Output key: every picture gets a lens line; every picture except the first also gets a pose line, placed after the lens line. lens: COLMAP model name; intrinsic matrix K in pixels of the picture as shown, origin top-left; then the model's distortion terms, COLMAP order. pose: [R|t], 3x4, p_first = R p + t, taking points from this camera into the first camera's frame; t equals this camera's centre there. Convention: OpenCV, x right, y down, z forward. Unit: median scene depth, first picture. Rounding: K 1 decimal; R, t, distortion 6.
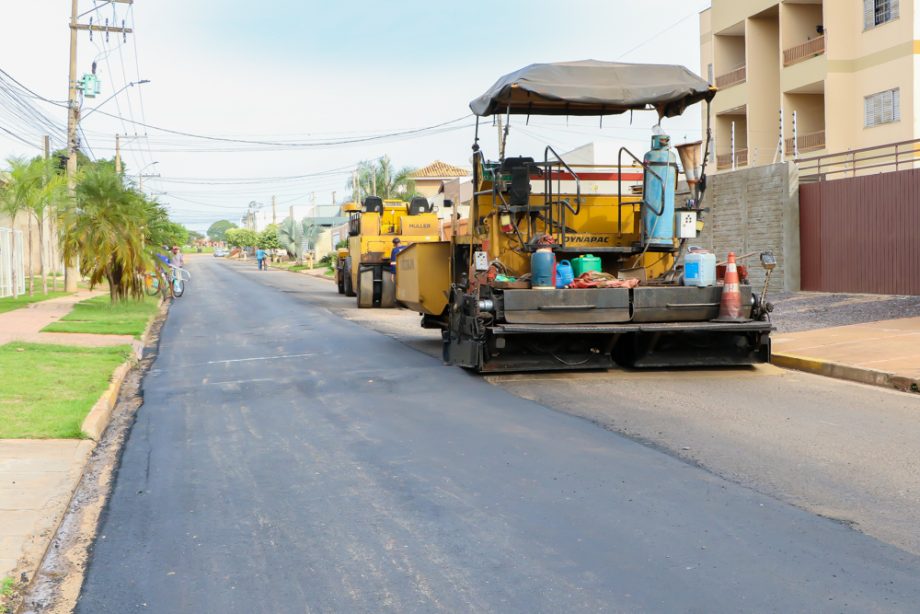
lens RADIAL K [[1167.0, 0, 458.7], [0, 1167.0, 308.0], [0, 0, 1]] dist [0.005500, 0.006889]
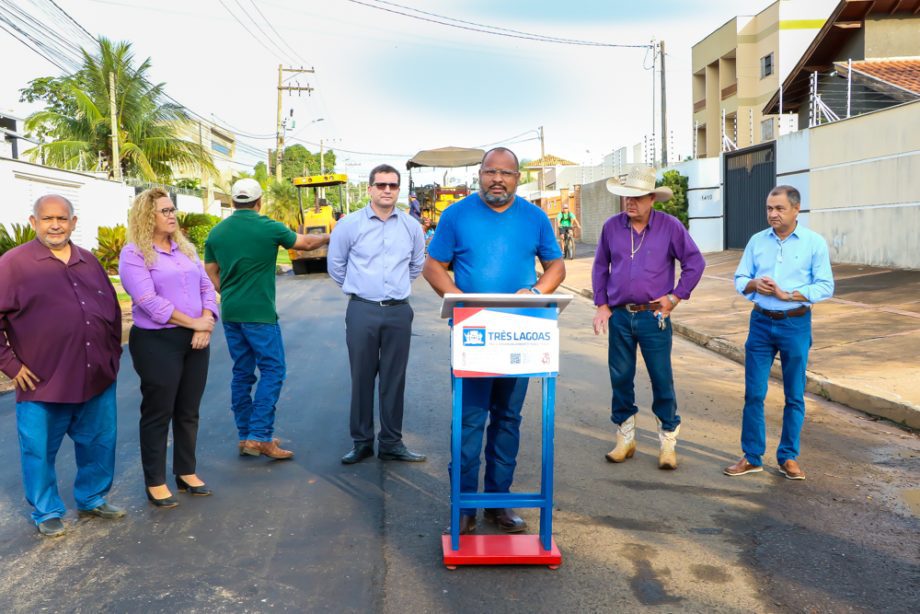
lens RADIAL K [[1016.9, 0, 453.0], [0, 1016.9, 315.9], [0, 0, 1]] dist [0.018696, 0.005551]
pose [[0.982888, 0.014350, -0.183646, 0.518176], [-0.005582, 0.998824, 0.048170, 0.040358], [0.184121, -0.046320, 0.981812, -1.118645]]
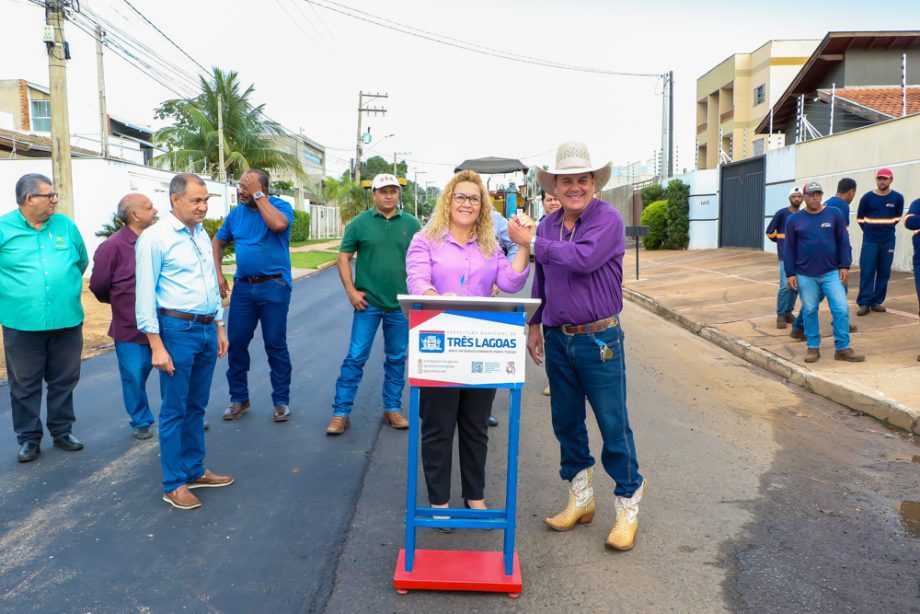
lens RADIAL K [[803.1, 0, 455.3], [0, 803.1, 309.4], [0, 0, 1]] dist [-0.004217, 0.001344]
pose [[0.970427, 0.040809, -0.237921, 0.527337], [-0.025267, 0.997364, 0.068013, 0.036916], [0.240069, -0.059990, 0.968900, -1.021580]]
